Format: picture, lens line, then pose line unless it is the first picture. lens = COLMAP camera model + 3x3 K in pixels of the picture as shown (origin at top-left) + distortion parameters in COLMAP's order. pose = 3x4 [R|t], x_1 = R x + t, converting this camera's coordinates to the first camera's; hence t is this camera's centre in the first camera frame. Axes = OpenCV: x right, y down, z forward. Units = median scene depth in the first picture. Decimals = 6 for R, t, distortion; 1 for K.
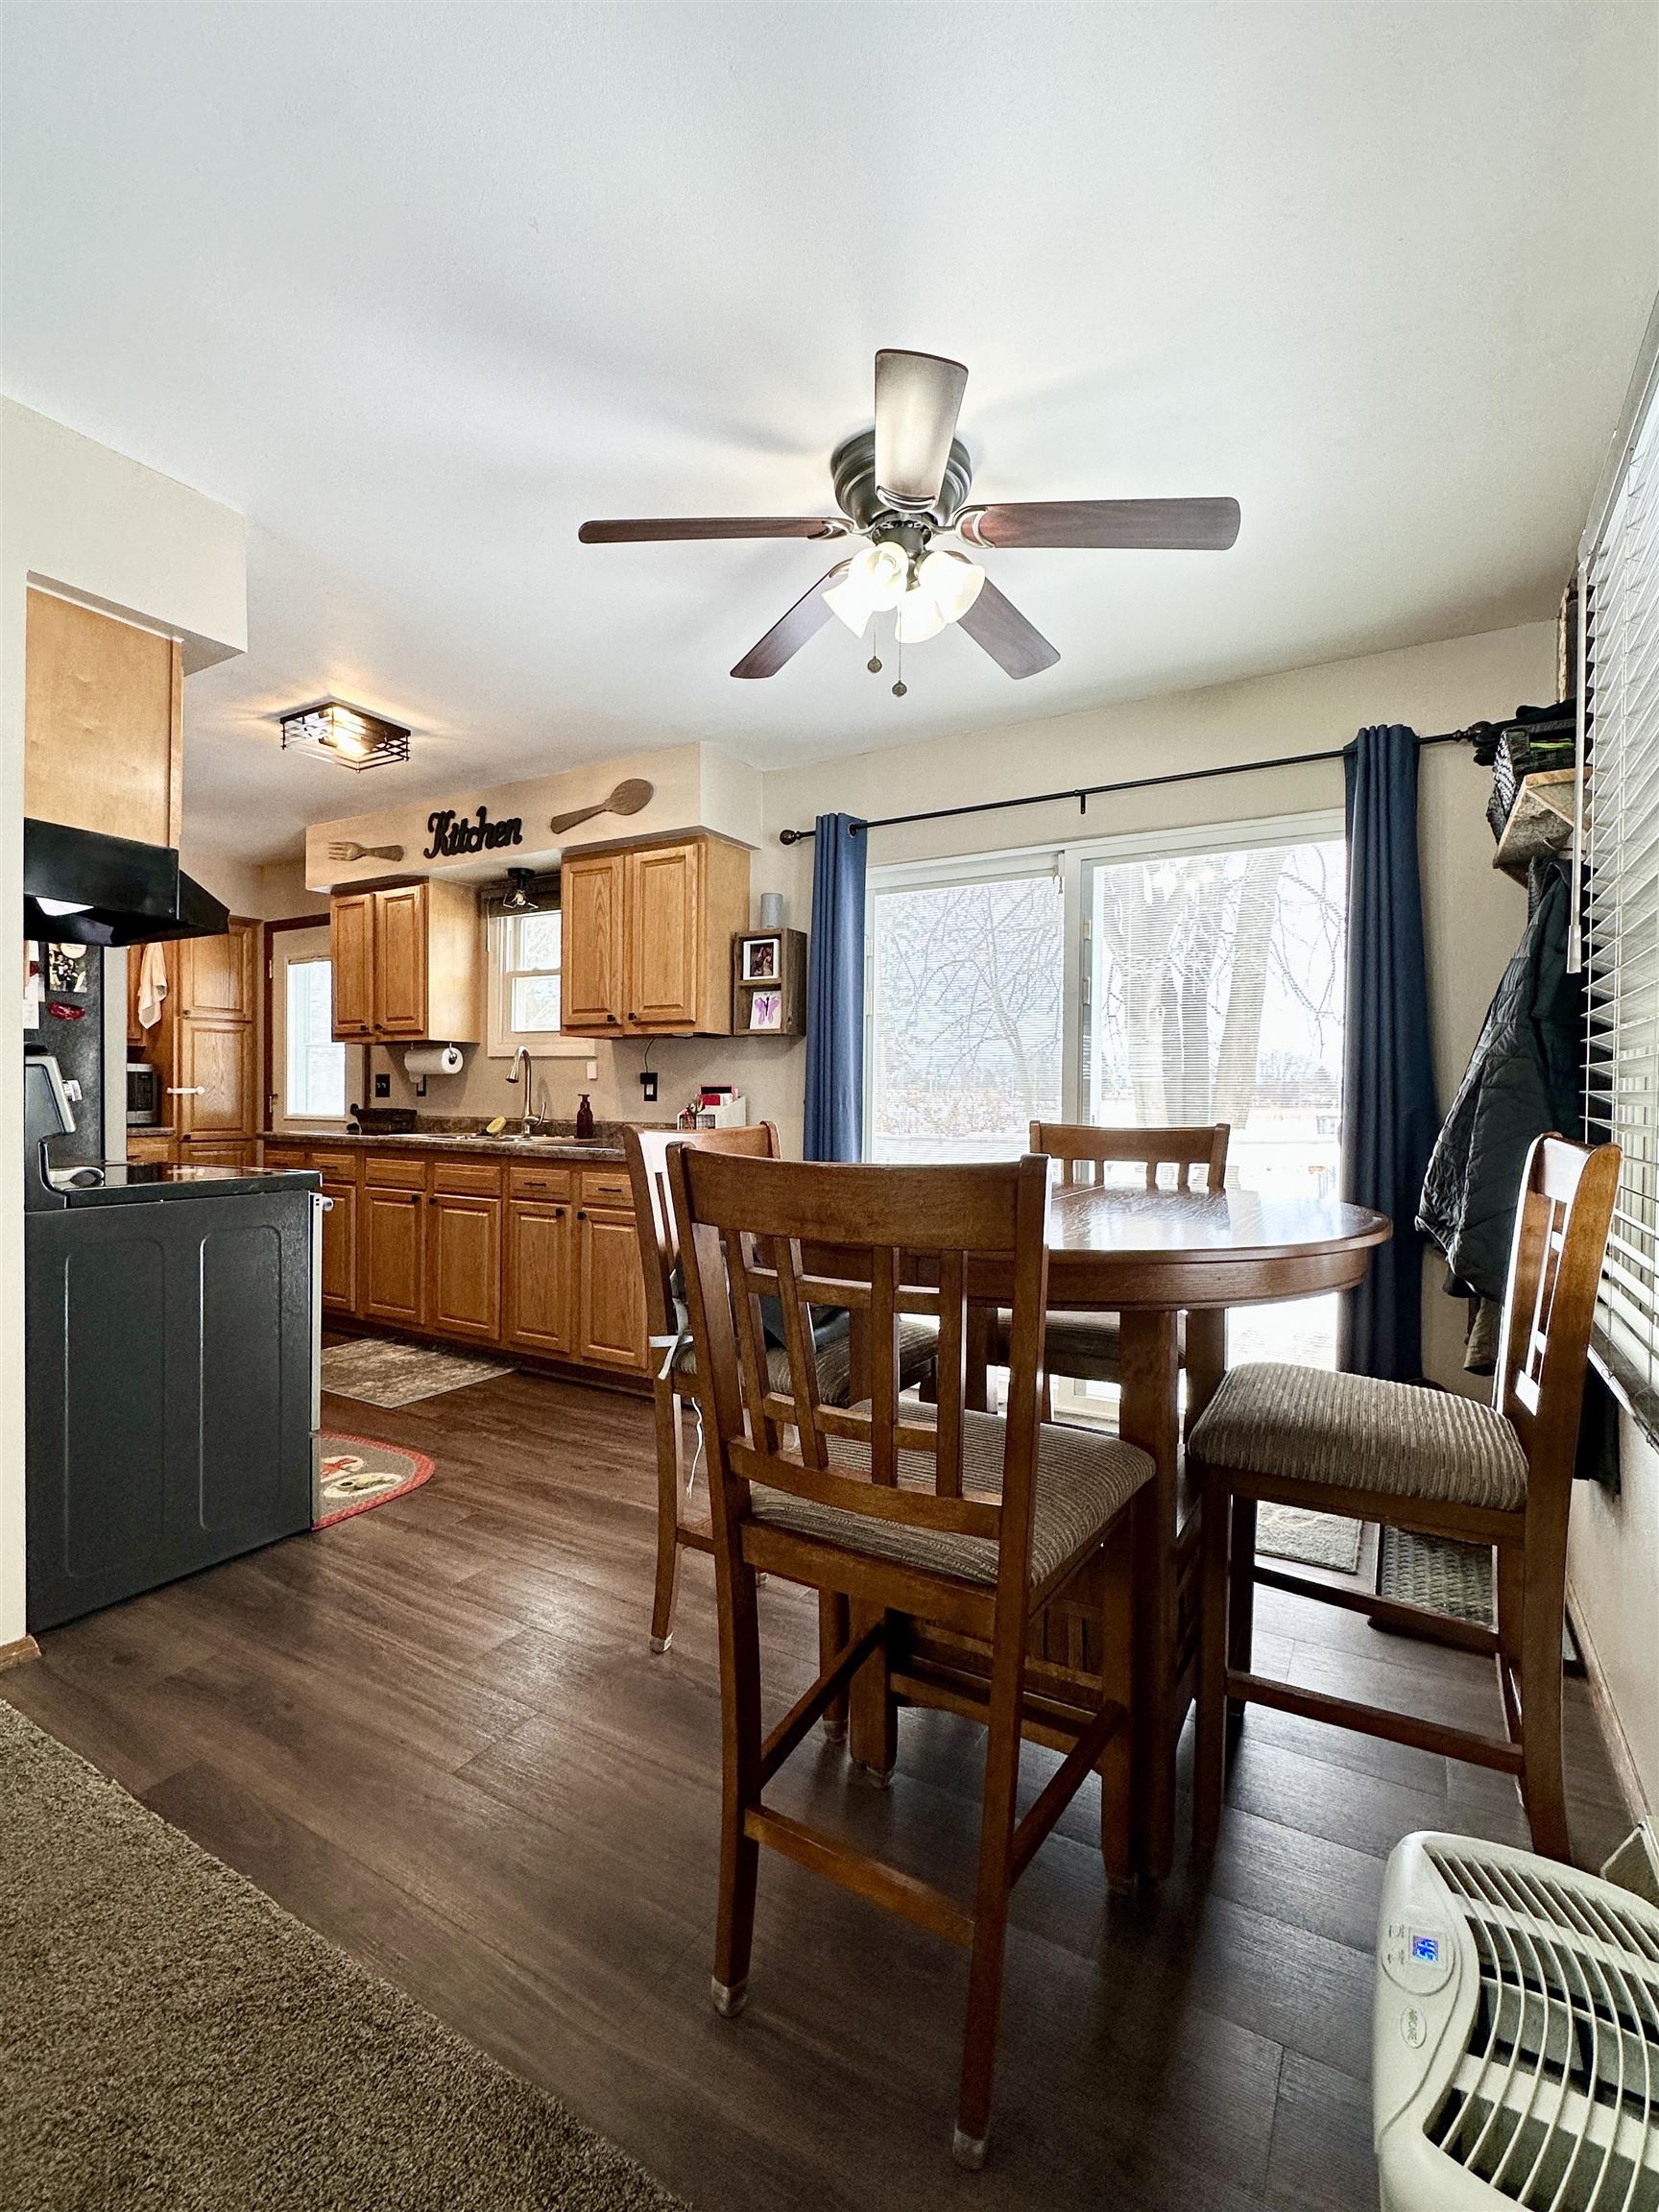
lens RADIAL K [[987.0, 0, 826.2], [0, 987.0, 1110.0], [0, 0, 1]] dist [-0.001125, 0.000477]
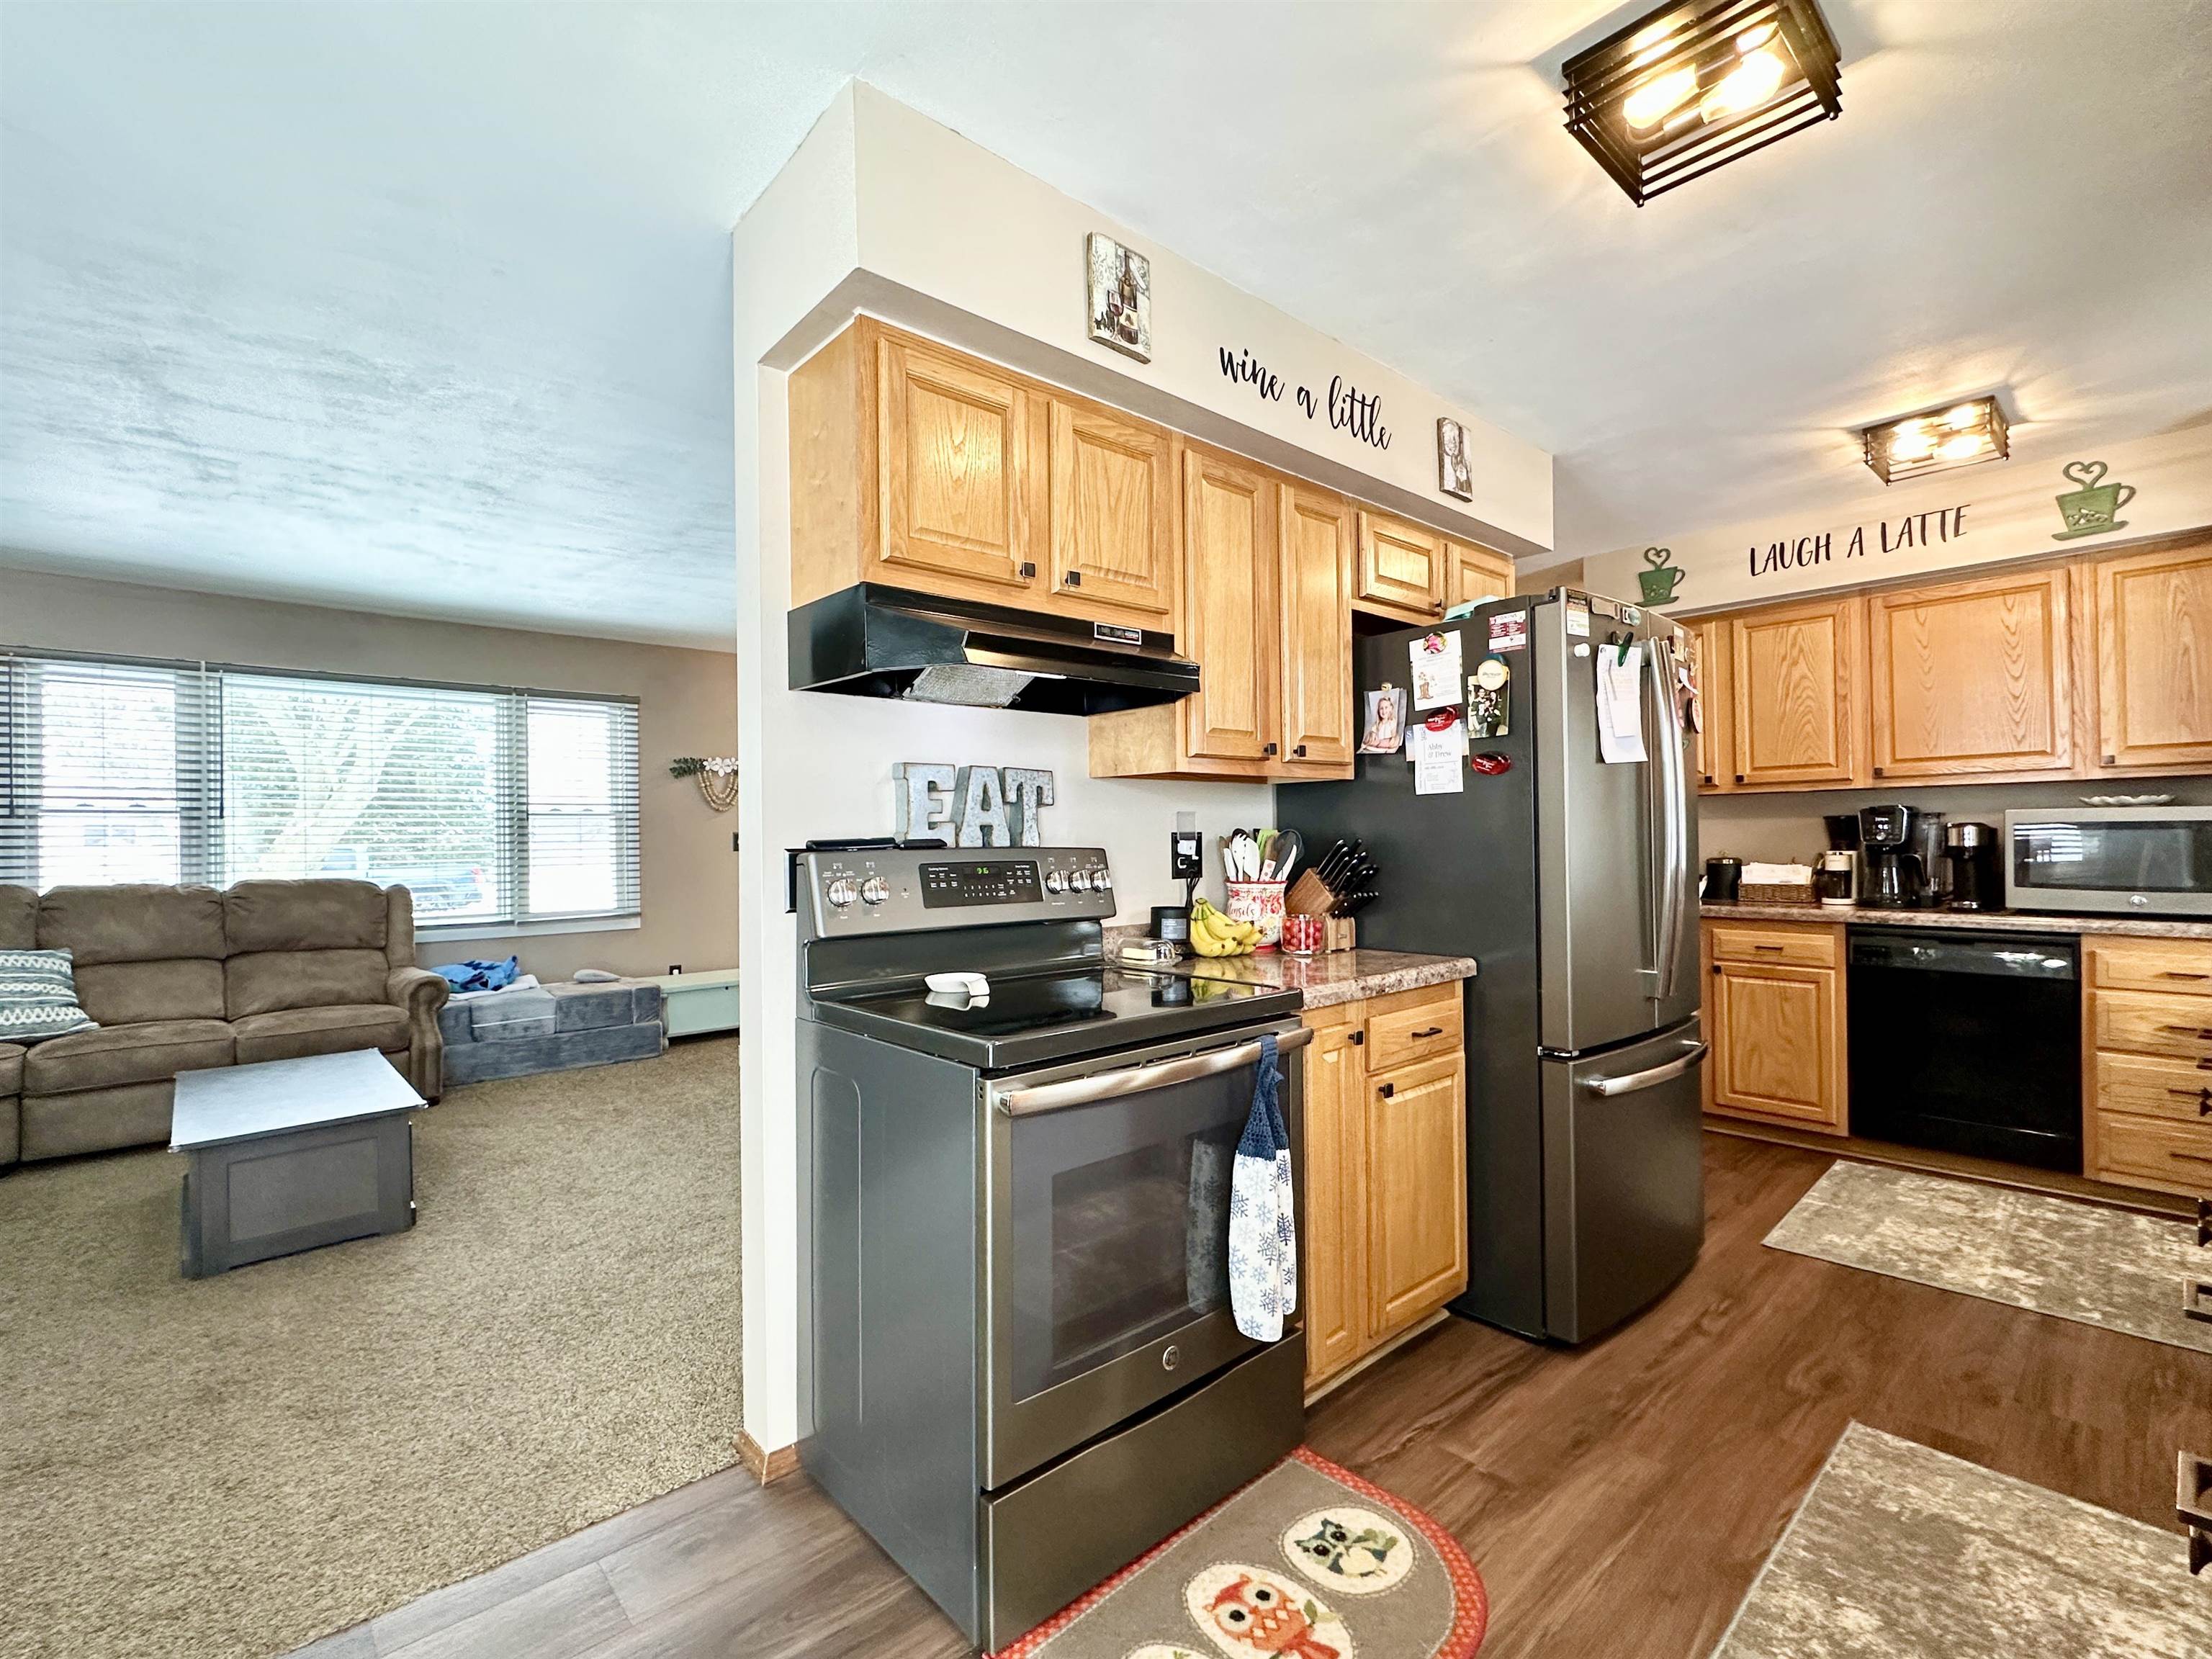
lens RADIAL K [[993.3, 0, 1105.0], [0, 993.3, 834.5], [0, 0, 1]] dist [-0.001758, -0.000174]
pose [[-0.300528, -0.010361, -0.953717, 0.011532], [-0.002545, 0.999946, -0.010061, -0.032485], [0.953770, -0.000596, -0.300538, 0.774930]]
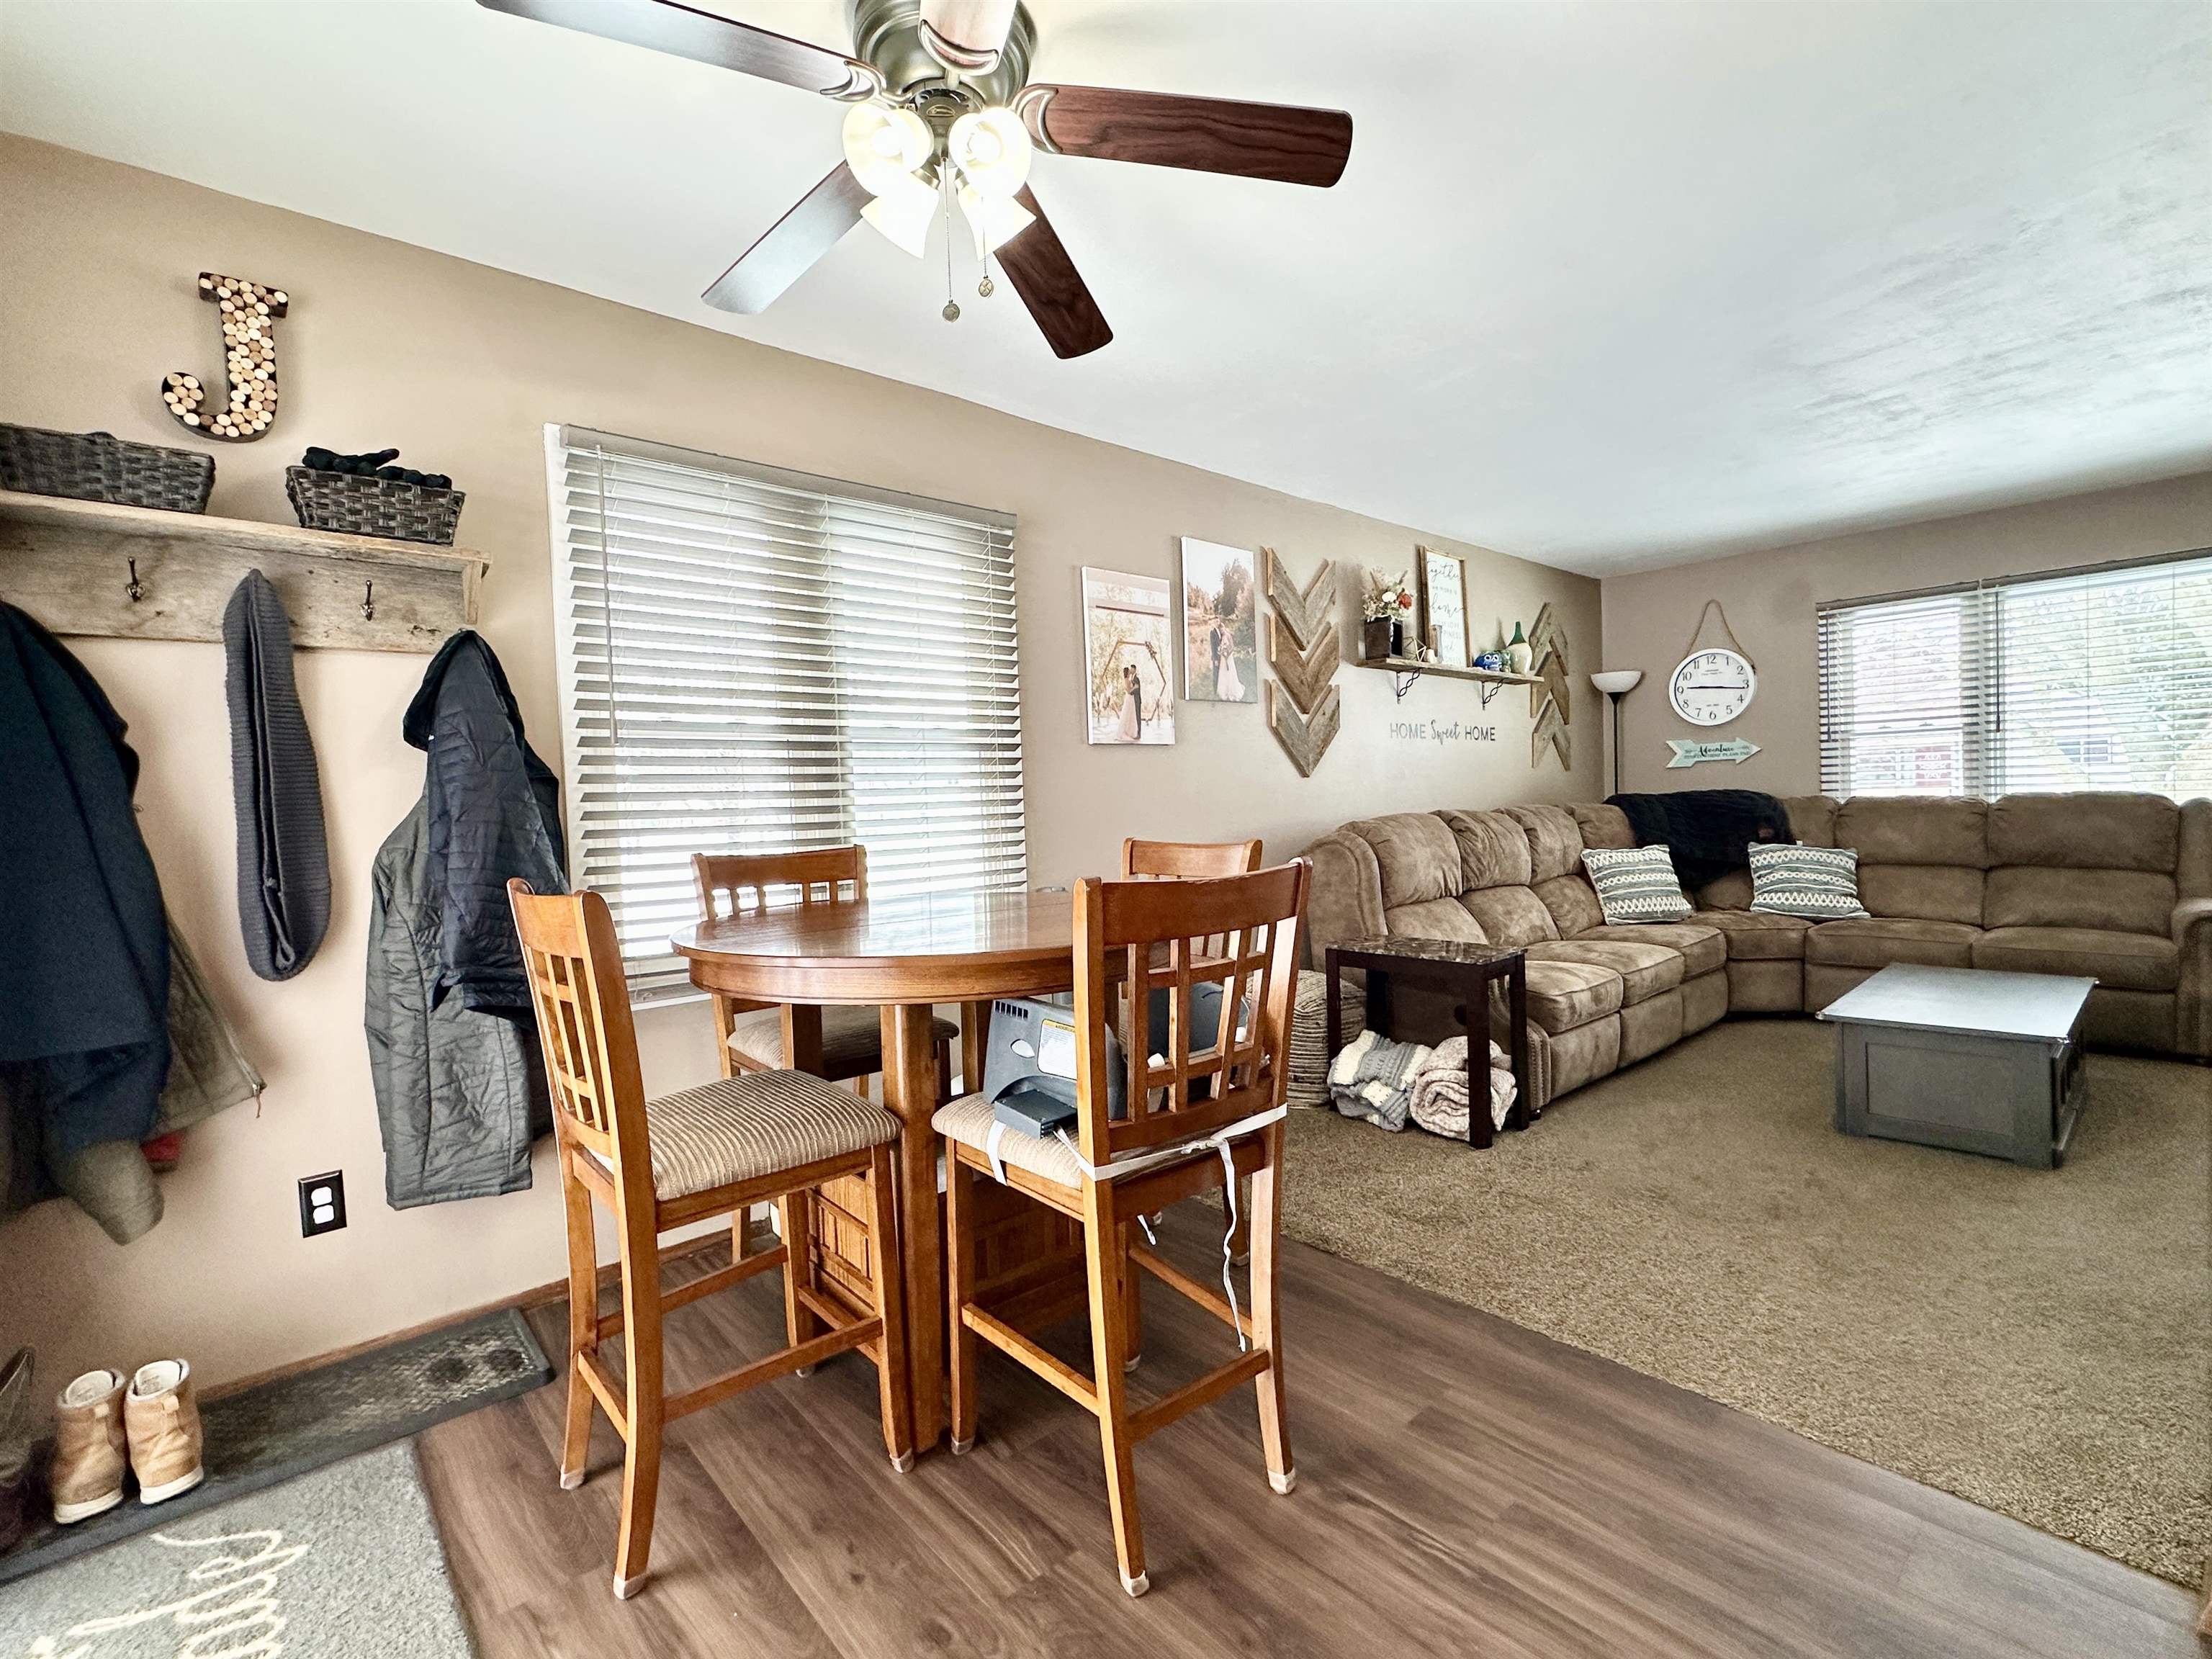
lens RADIAL K [[993.3, 0, 1105.0], [0, 993.3, 834.5], [0, 0, 1]] dist [-0.001758, -0.000174]
pose [[-0.949694, 0.012876, 0.312914, -0.150204], [0.028682, 0.998531, 0.045962, -0.022844], [-0.311863, 0.052625, -0.948669, 0.897897]]
